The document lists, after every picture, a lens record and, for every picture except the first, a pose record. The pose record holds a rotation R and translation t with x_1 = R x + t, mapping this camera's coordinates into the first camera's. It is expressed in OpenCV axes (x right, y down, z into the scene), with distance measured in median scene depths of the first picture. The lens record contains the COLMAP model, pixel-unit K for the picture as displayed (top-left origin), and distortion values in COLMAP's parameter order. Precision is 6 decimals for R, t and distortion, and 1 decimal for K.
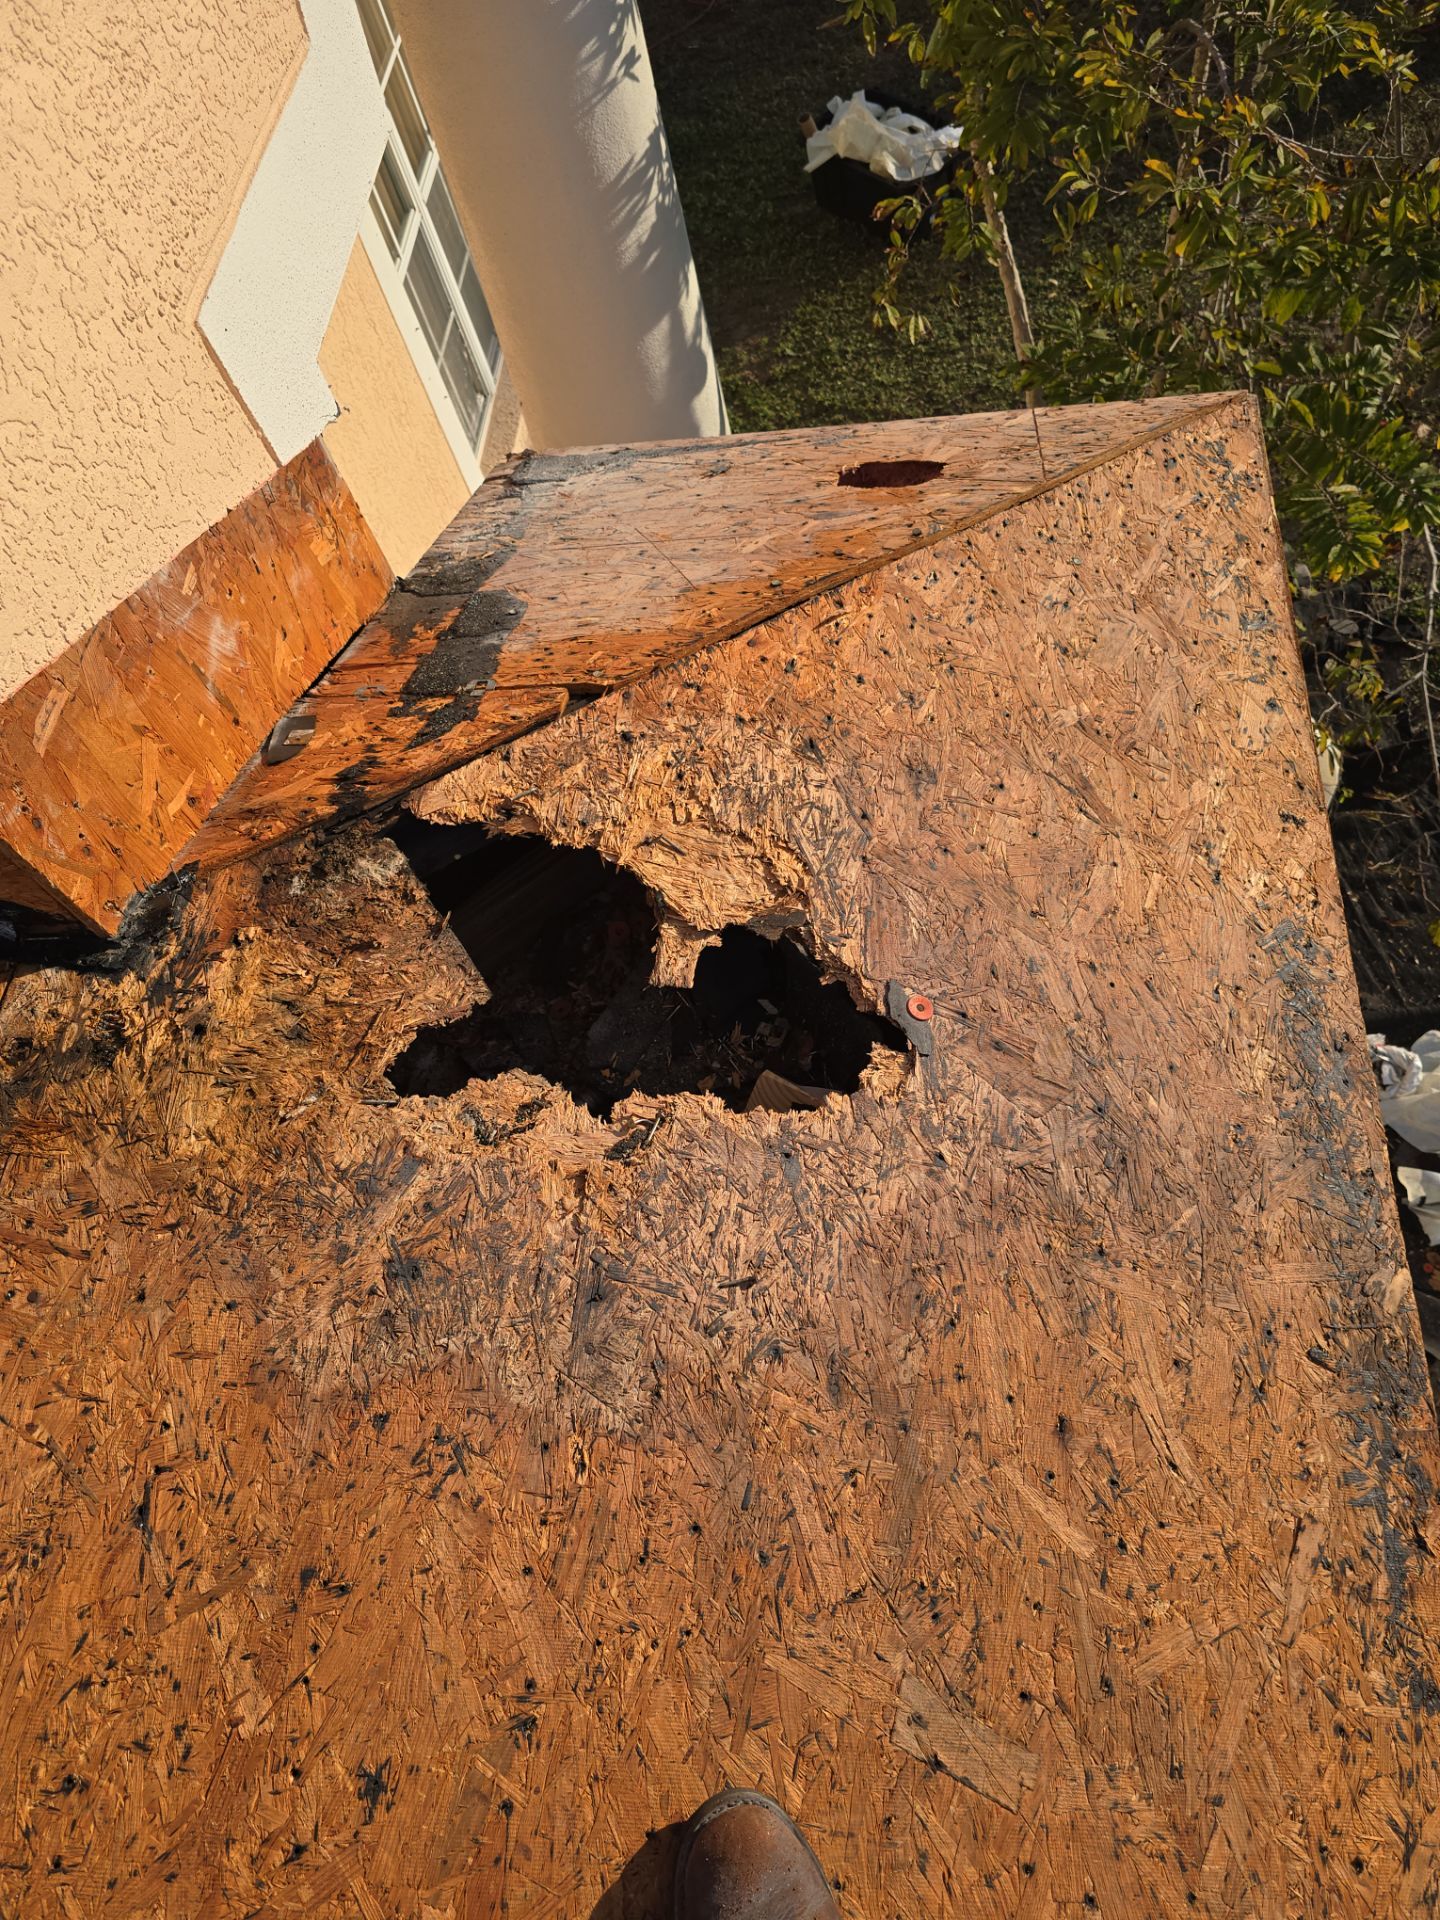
lens RADIAL K [[1342.2, 0, 720.0], [0, 1342.2, 960.0], [0, 0, 1]] dist [0.034988, -0.051607]
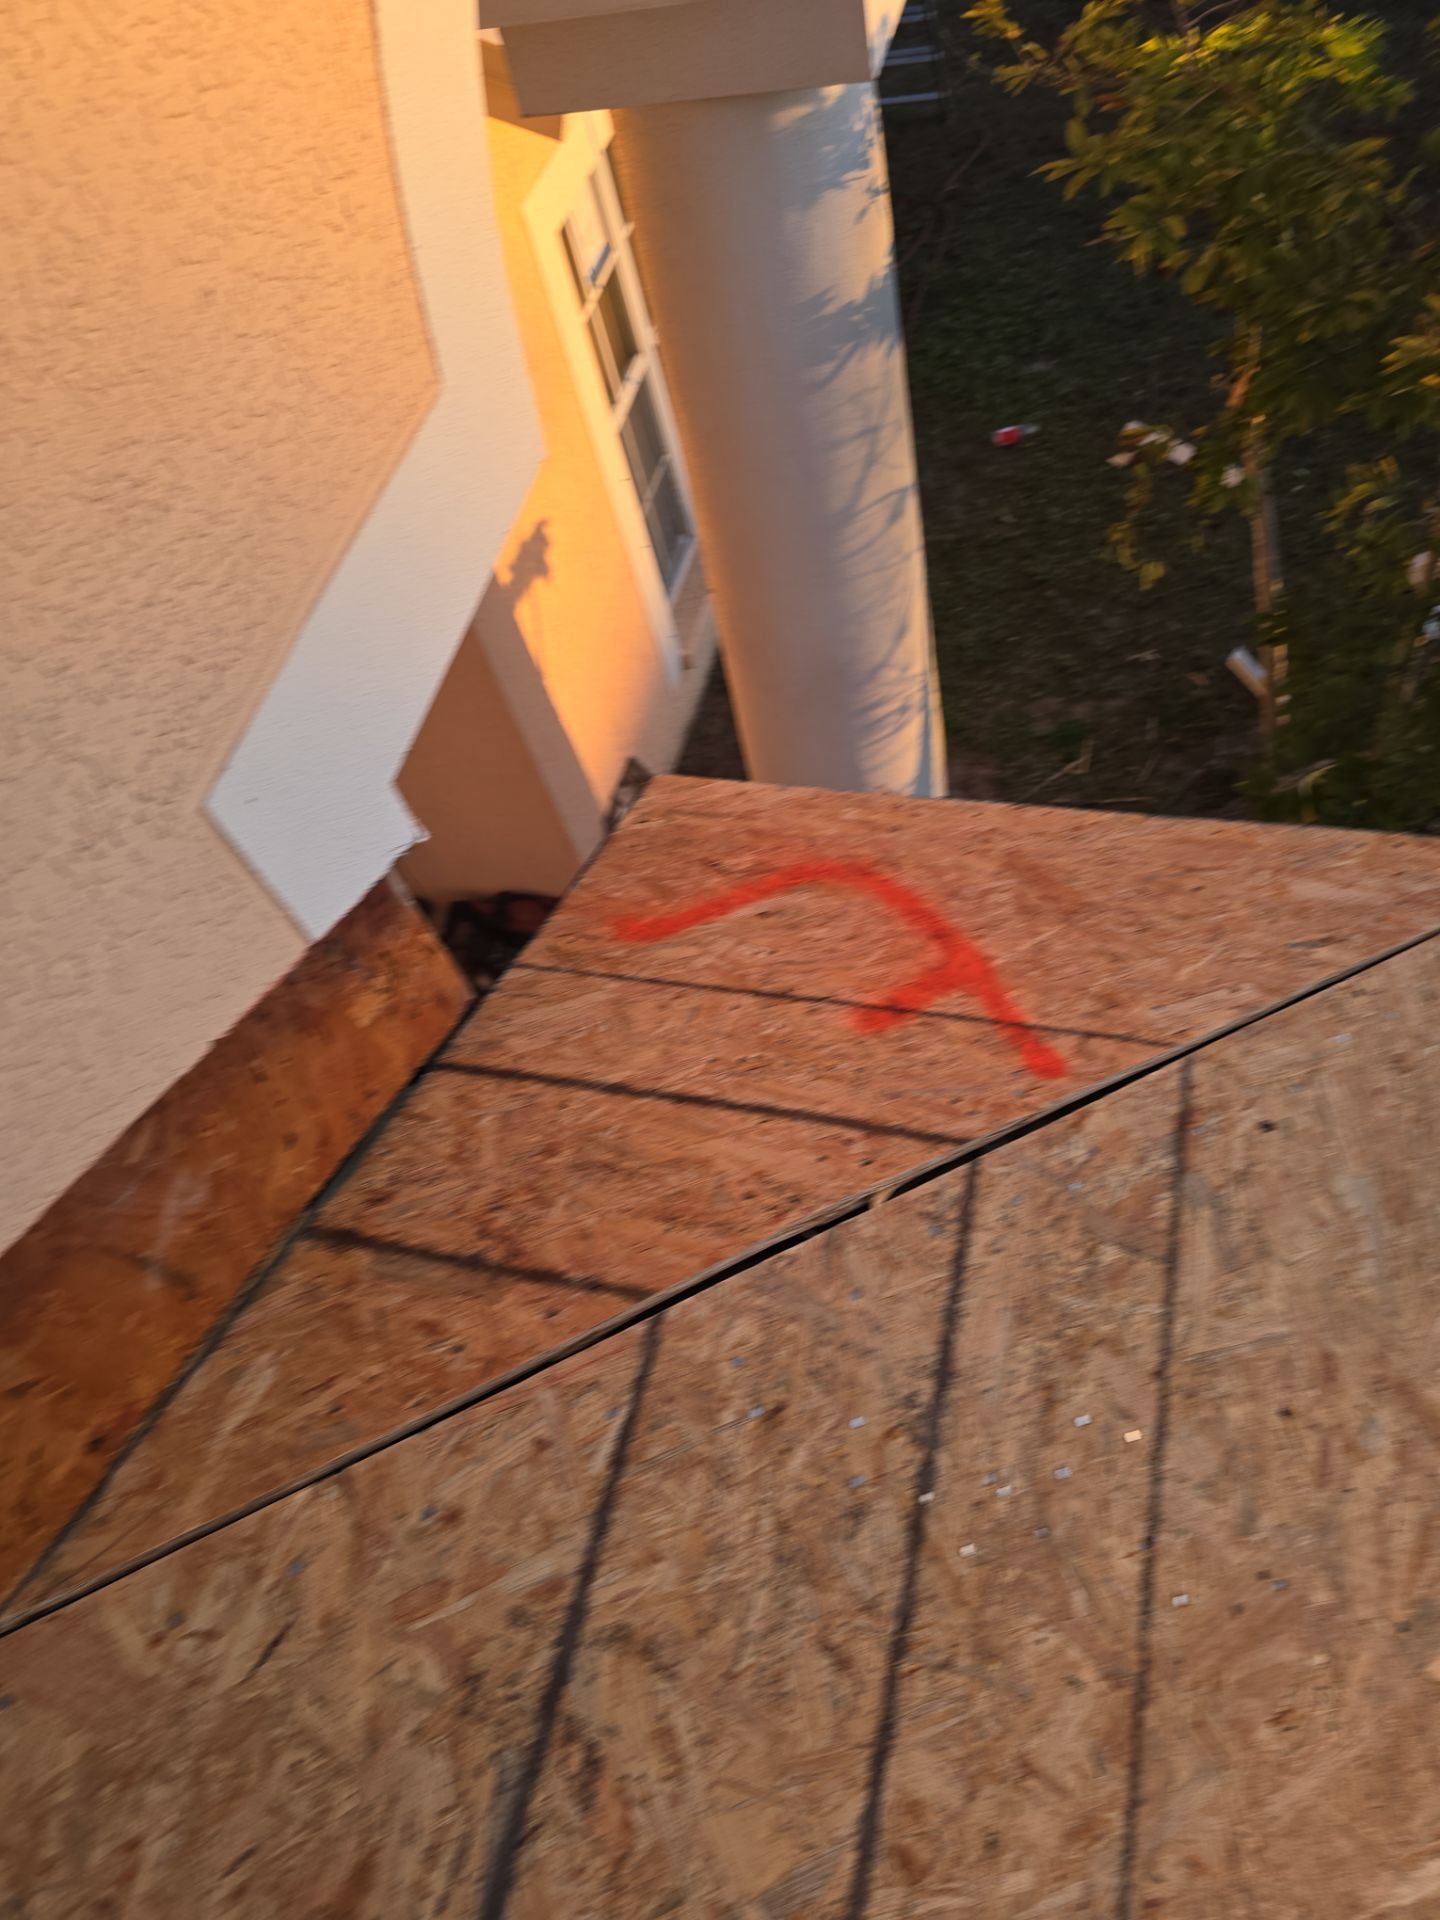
lens RADIAL K [[1342.2, 0, 720.0], [0, 1342.2, 960.0], [0, 0, 1]] dist [0.034988, -0.051607]
pose [[0.985108, 0.130337, -0.112138, -0.001973], [-0.136256, 0.989567, -0.046813, -0.108463], [0.104866, 0.061396, 0.992589, 0.079525]]
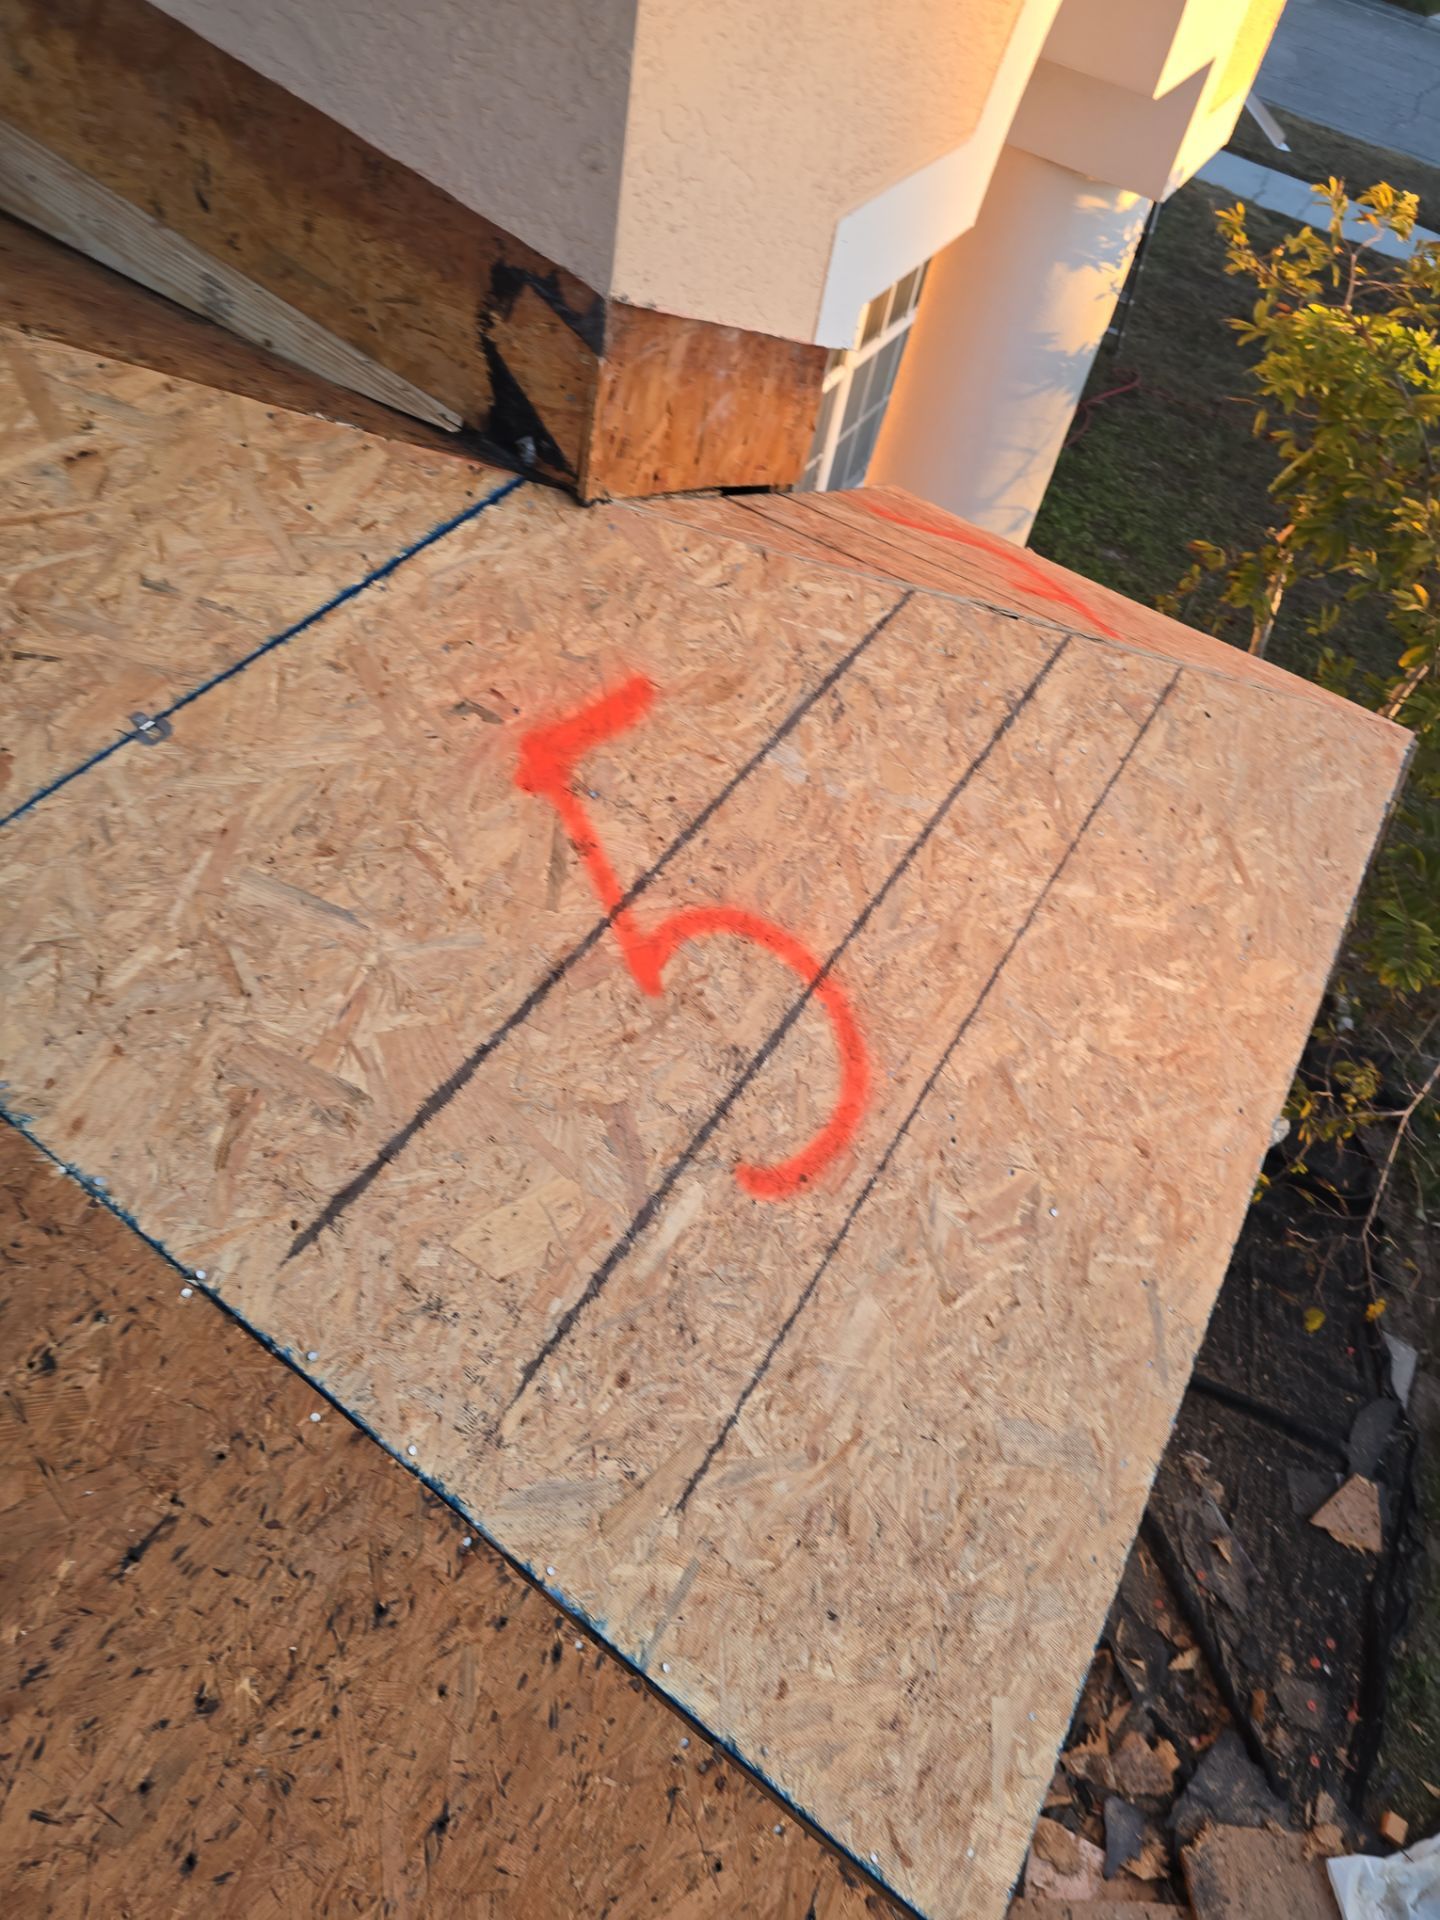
lens RADIAL K [[1342.2, 0, 720.0], [0, 1342.2, 960.0], [0, 0, 1]] dist [0.034988, -0.051607]
pose [[0.844138, 0.535387, -0.028130, -0.014883], [-0.532733, 0.831748, -0.156174, 0.562449], [-0.060217, 0.146818, 0.987329, -0.387019]]
